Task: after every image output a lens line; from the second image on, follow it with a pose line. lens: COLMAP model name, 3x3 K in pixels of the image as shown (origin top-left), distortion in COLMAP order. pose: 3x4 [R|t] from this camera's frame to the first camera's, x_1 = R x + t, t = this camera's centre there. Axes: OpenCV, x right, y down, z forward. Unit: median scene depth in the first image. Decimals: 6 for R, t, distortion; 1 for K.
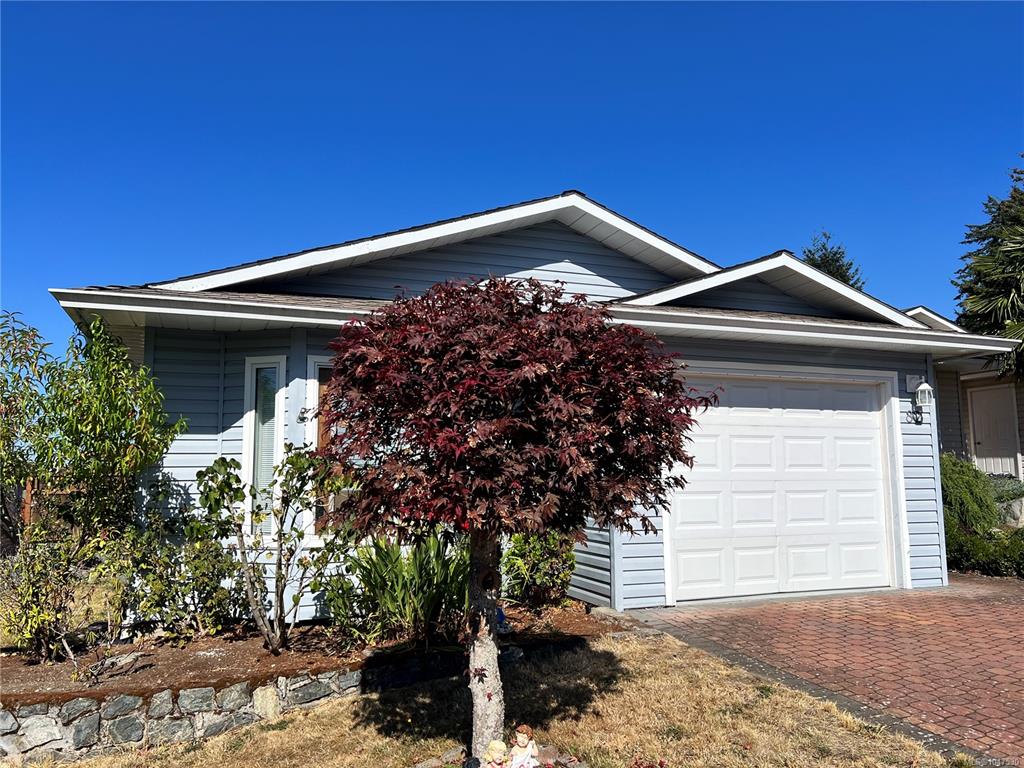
lens RADIAL K [[787.5, 0, 512.0], [0, 787.5, 384.0], [0, 0, 1]] dist [0.048427, -0.052984]
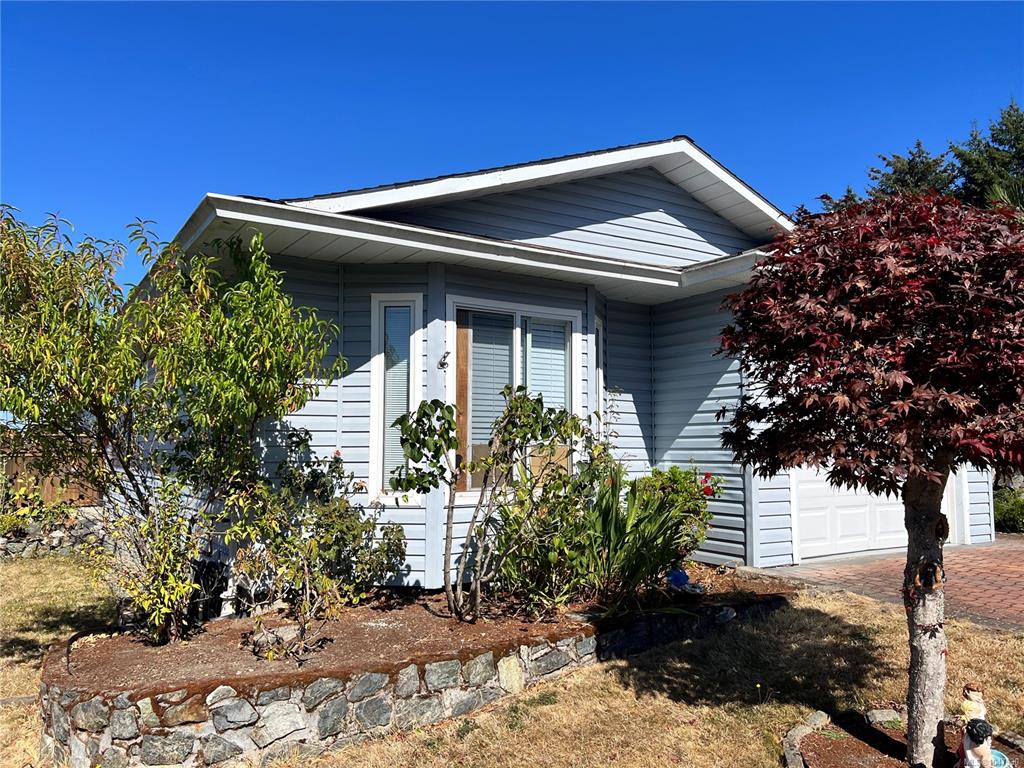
lens RADIAL K [[787.5, 0, 512.0], [0, 787.5, 384.0], [0, 0, 1]] dist [0.048427, -0.052984]
pose [[0.982125, 0.022666, 0.186861, -0.360501], [-0.029067, 0.999078, 0.031587, 0.036571], [-0.185972, -0.036454, 0.981878, 0.107570]]
